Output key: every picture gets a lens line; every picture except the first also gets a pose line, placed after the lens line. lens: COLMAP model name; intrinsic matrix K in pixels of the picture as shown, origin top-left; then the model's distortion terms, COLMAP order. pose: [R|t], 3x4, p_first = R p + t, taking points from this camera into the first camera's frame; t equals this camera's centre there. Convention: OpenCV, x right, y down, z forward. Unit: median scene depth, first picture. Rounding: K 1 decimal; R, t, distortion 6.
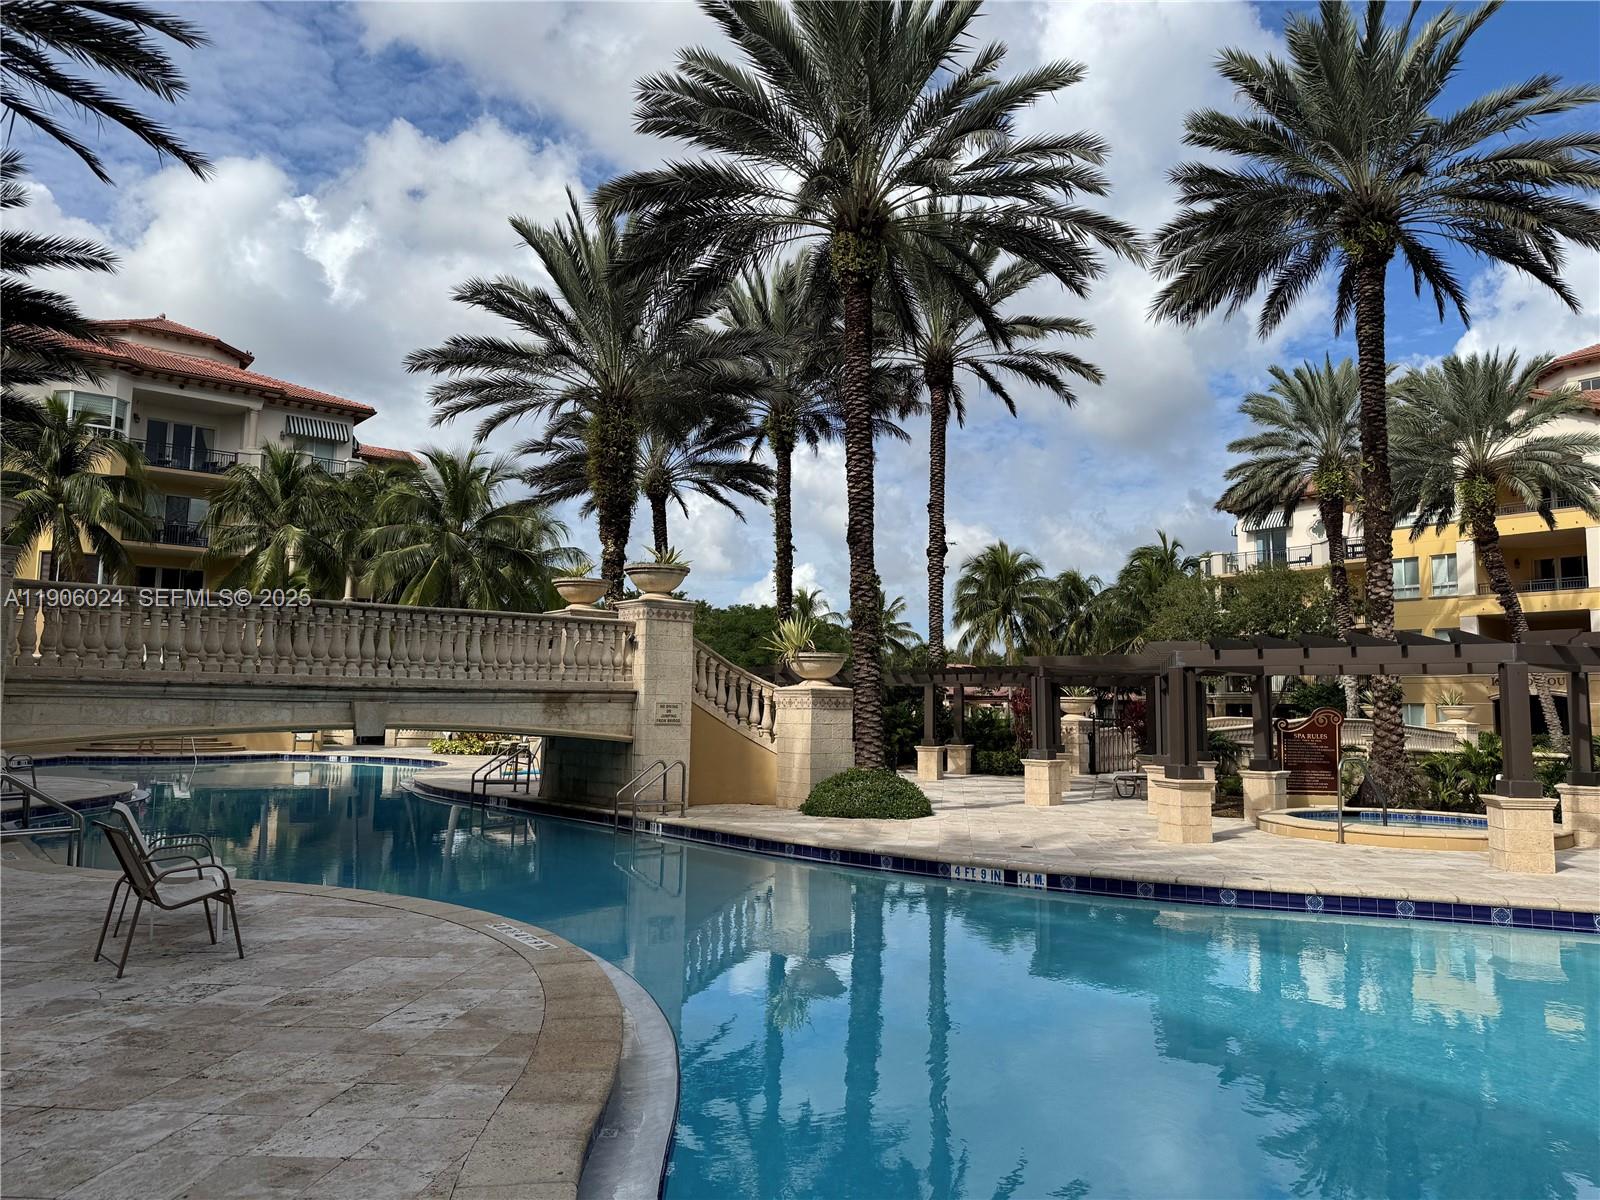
lens RADIAL K [[1126.8, 0, 710.3], [0, 1126.8, 586.3], [0, 0, 1]] dist [0.094252, -0.133883]
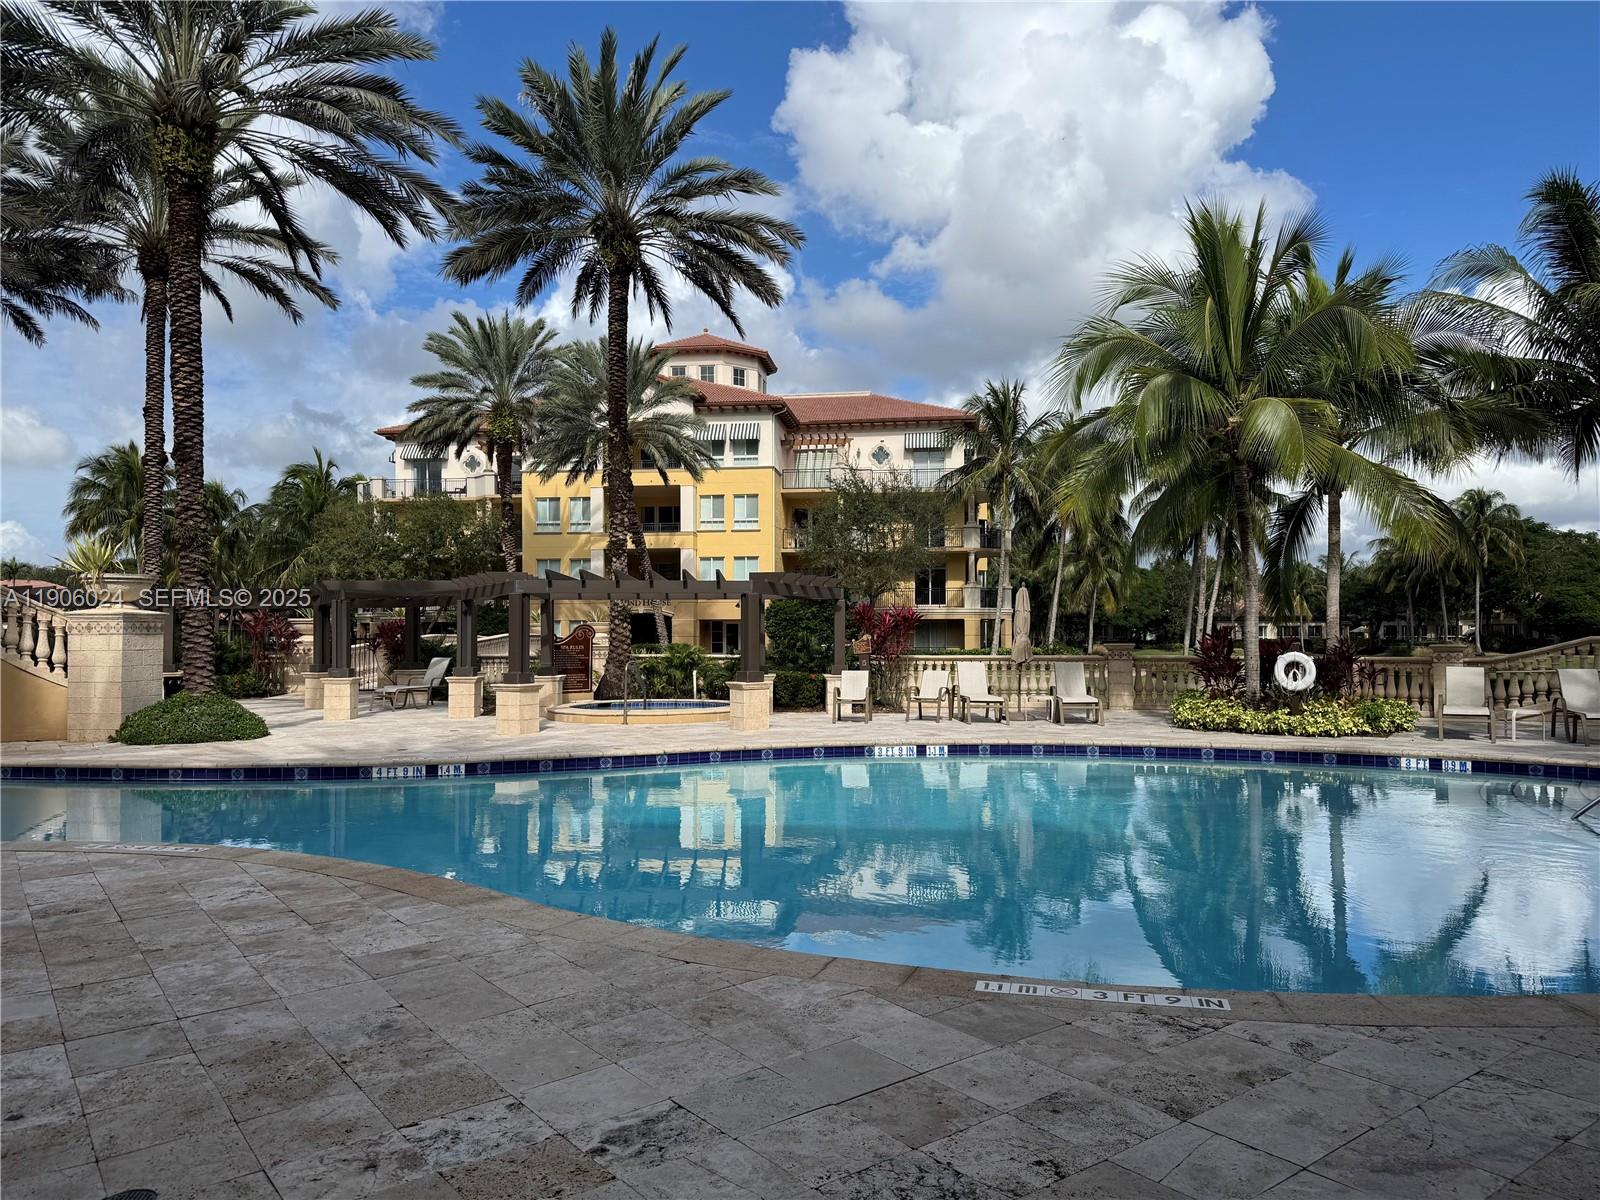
lens RADIAL K [[1217.2, 0, 800.0], [0, 1217.2, 600.0], [0, 0, 1]] dist [0.031841, -0.178858]
pose [[0.678809, 0.003379, 0.734307, -0.202752], [-0.064522, 0.996396, 0.055060, -0.007994], [-0.731474, -0.084755, 0.676581, -0.061840]]
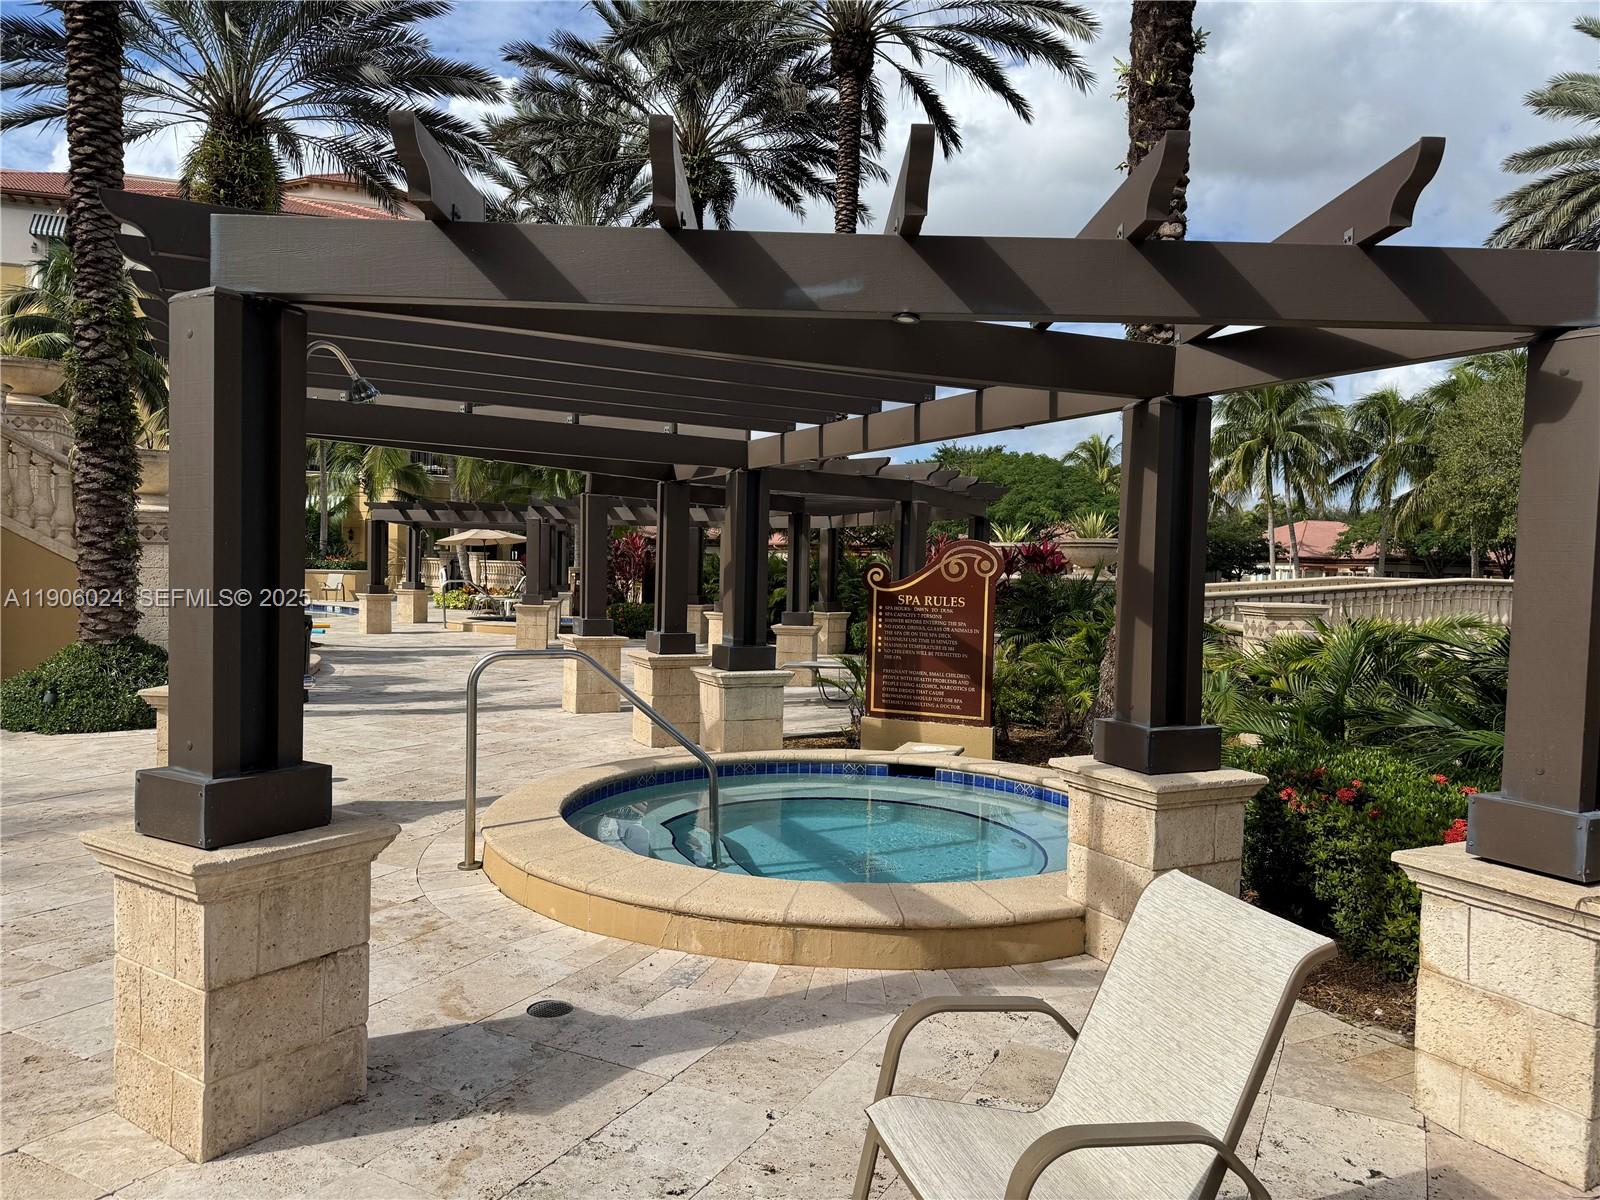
lens RADIAL K [[1106.4, 0, 800.0], [0, 1106.4, 600.0], [0, 0, 1]] dist [0.015040, -0.000111]
pose [[0.946116, 0.018250, -0.323314, 0.430357], [0.024145, 0.991656, 0.126631, 0.049167], [0.322928, -0.127614, 0.937781, 0.381319]]
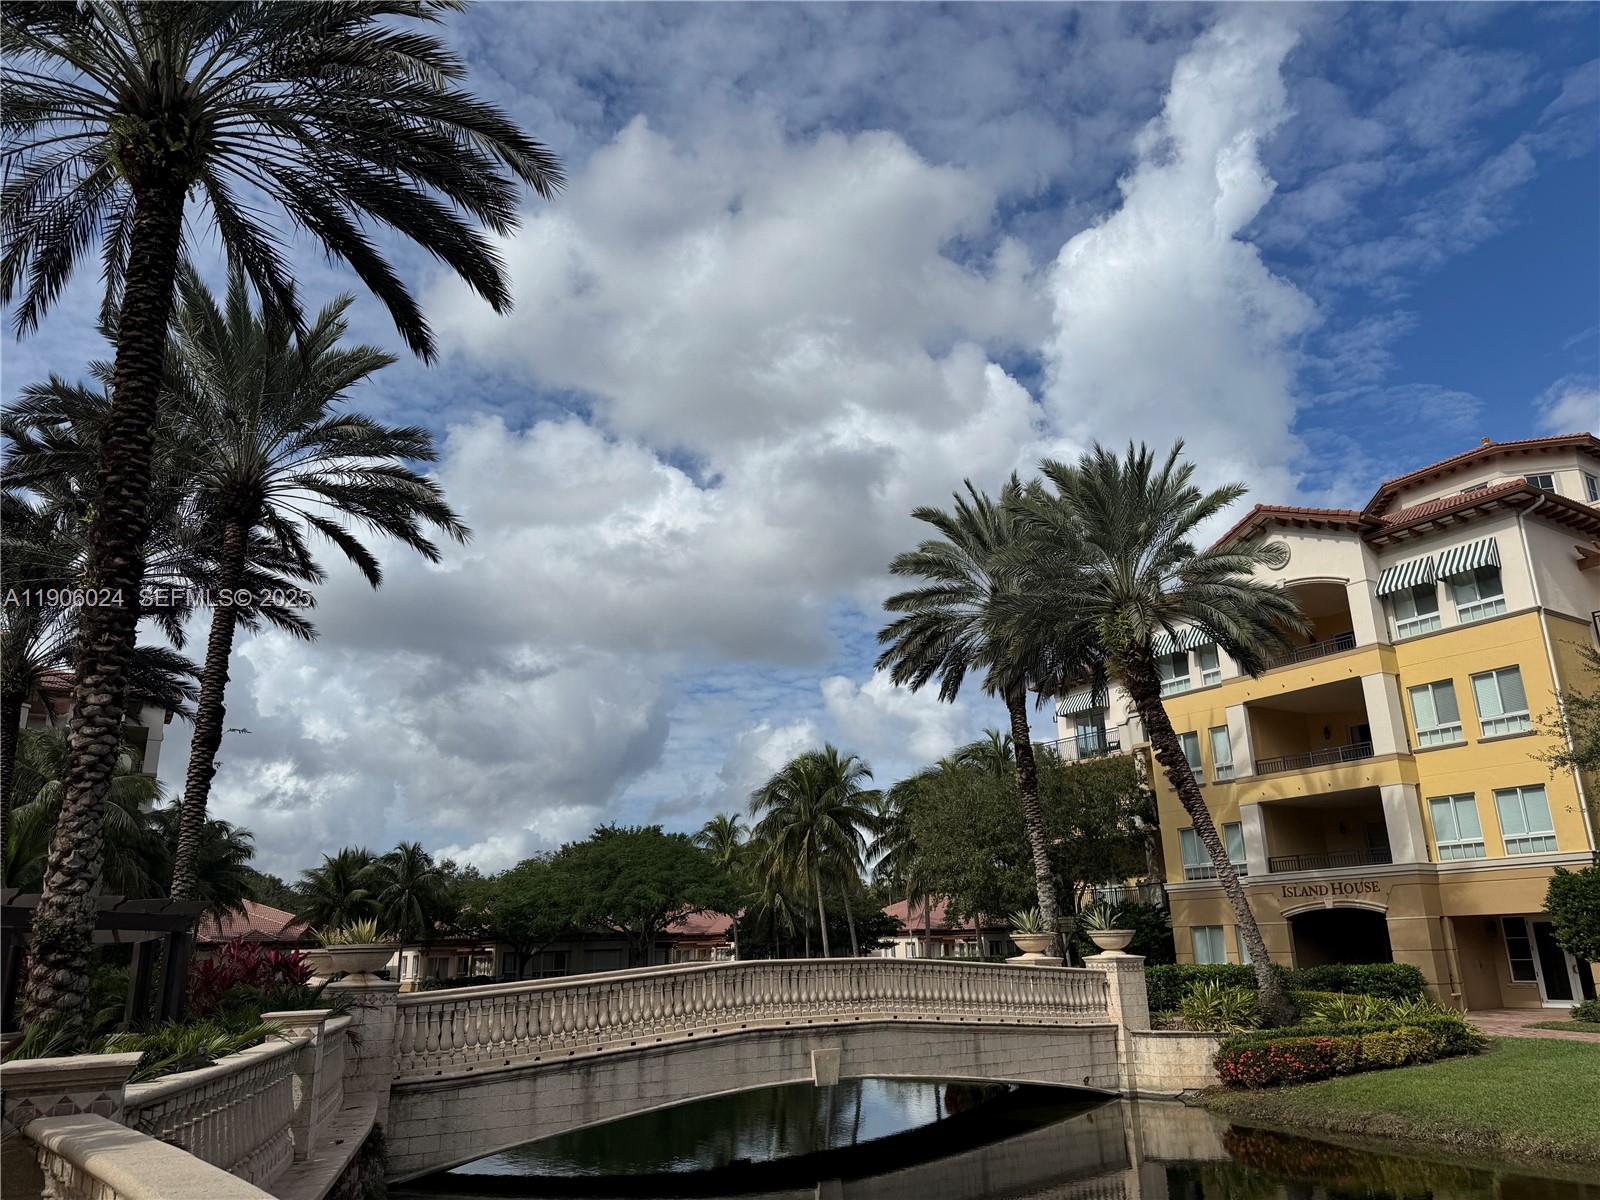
lens RADIAL K [[1106.4, 0, 800.0], [0, 1106.4, 600.0], [0, 0, 1]] dist [0.015040, -0.000111]
pose [[0.995227, -0.060086, -0.076898, 0.671084], [0.043753, 0.979071, -0.198759, 0.041389], [0.087232, 0.194446, 0.977027, 0.353438]]
